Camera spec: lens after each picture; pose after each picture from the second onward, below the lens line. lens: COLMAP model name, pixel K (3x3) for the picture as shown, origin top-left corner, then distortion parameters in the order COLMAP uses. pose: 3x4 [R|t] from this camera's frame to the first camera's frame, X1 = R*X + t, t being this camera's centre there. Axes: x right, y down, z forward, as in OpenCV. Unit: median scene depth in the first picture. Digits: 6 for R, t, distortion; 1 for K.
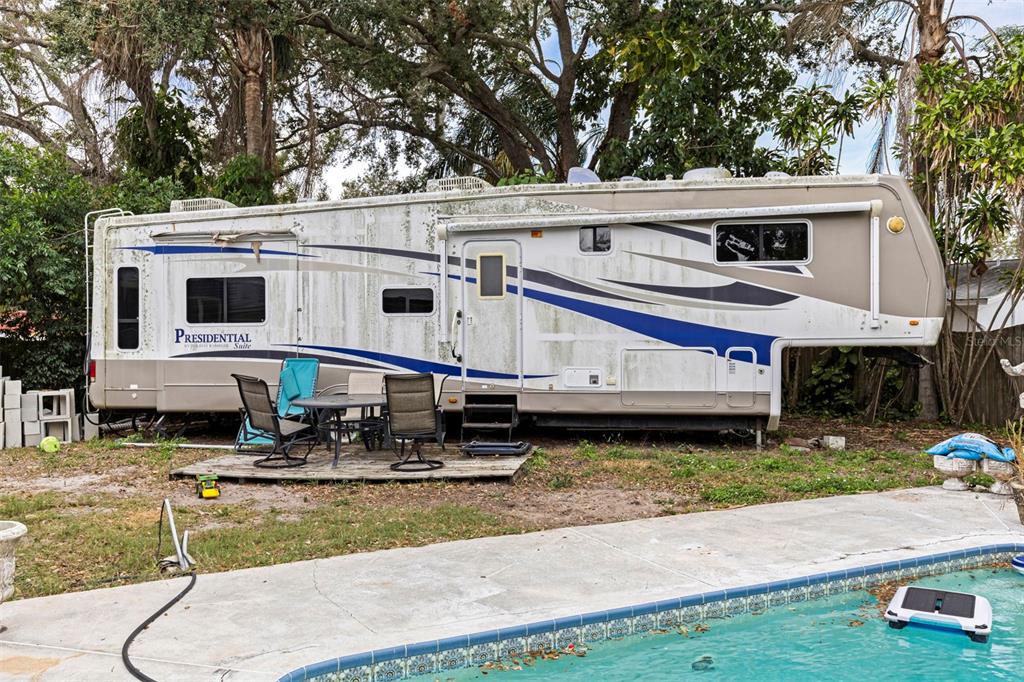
lens RADIAL K [[850.0, 0, 512.0], [0, 850.0, 341.0], [0, 0, 1]] dist [0.013787, 0.006884]
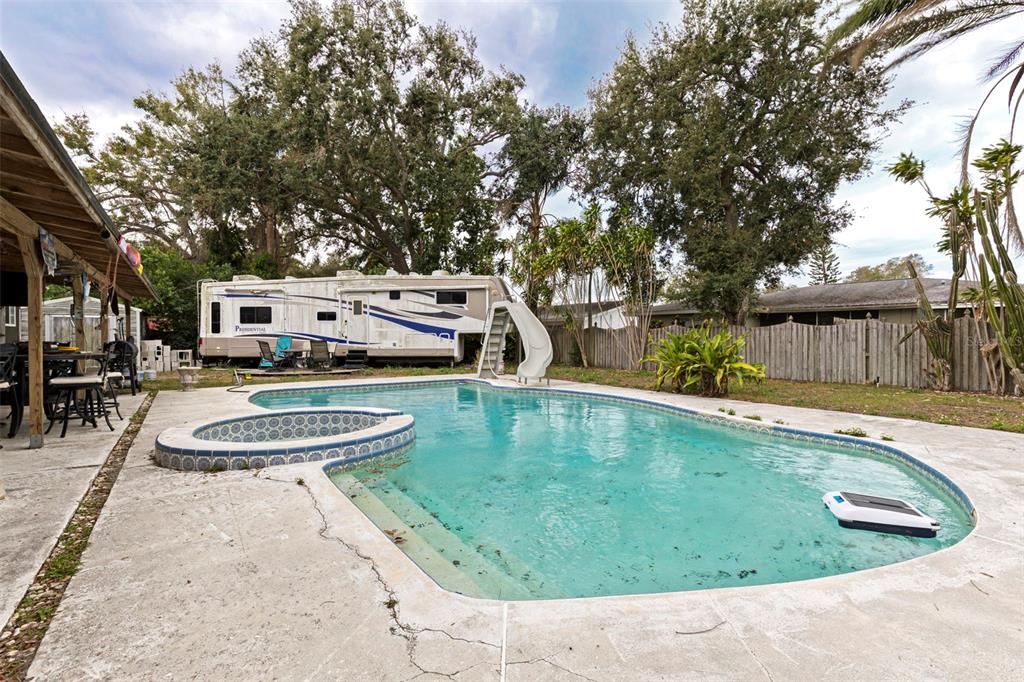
lens RADIAL K [[467.3, 0, 512.0], [0, 467.3, 341.0], [0, 0, 1]] dist [-0.000336, -0.000026]
pose [[0.986051, 0.002632, 0.166424, 0.218926], [-0.003152, 0.999991, 0.002859, 0.026918], [-0.166415, -0.003344, 0.986050, -0.595954]]
